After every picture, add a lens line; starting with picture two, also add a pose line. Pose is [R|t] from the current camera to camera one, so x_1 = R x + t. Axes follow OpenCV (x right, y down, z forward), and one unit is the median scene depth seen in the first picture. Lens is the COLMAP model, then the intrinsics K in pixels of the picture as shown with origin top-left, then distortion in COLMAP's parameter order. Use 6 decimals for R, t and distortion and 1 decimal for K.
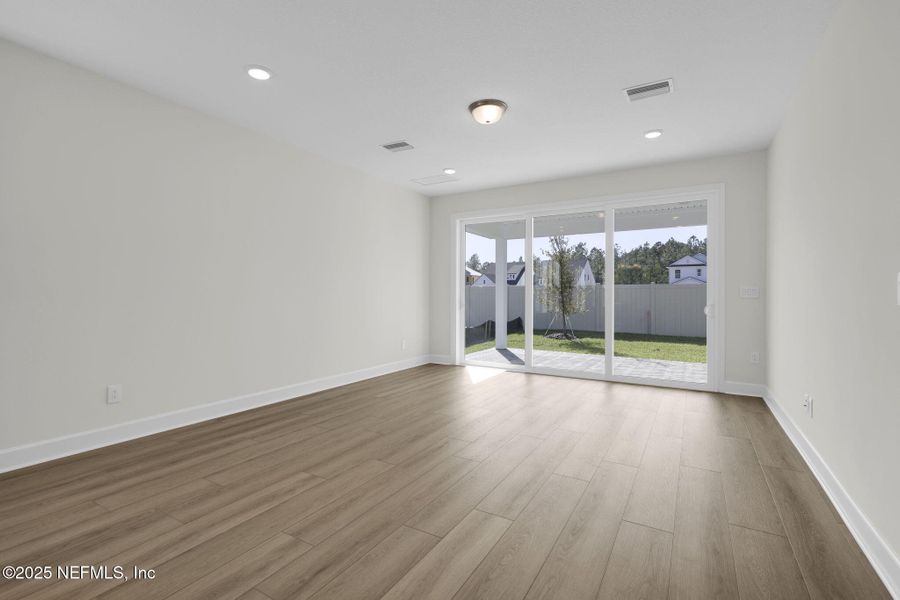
lens RADIAL K [[418.0, 0, 445.3], [0, 418.0, 295.6], [0, 0, 1]] dist [-0.000703, 0.000339]
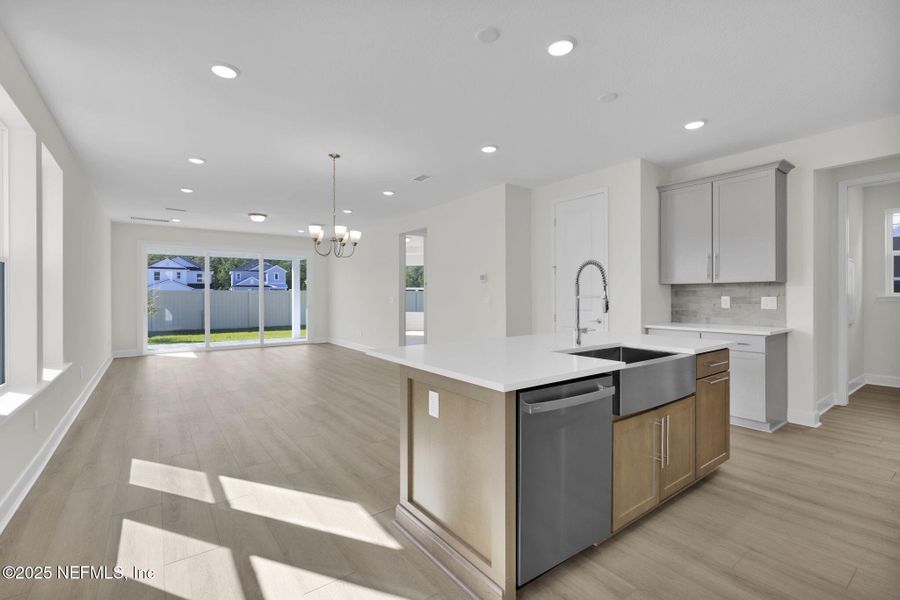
lens RADIAL K [[396.0, 0, 452.2], [0, 396.0, 297.7], [0, 0, 1]] dist [-0.000055, 0.000031]
pose [[0.373968, -0.007666, 0.927410, -0.778421], [0.003744, 0.999970, 0.006756, -0.020584], [-0.927434, 0.000946, 0.373986, -0.377496]]
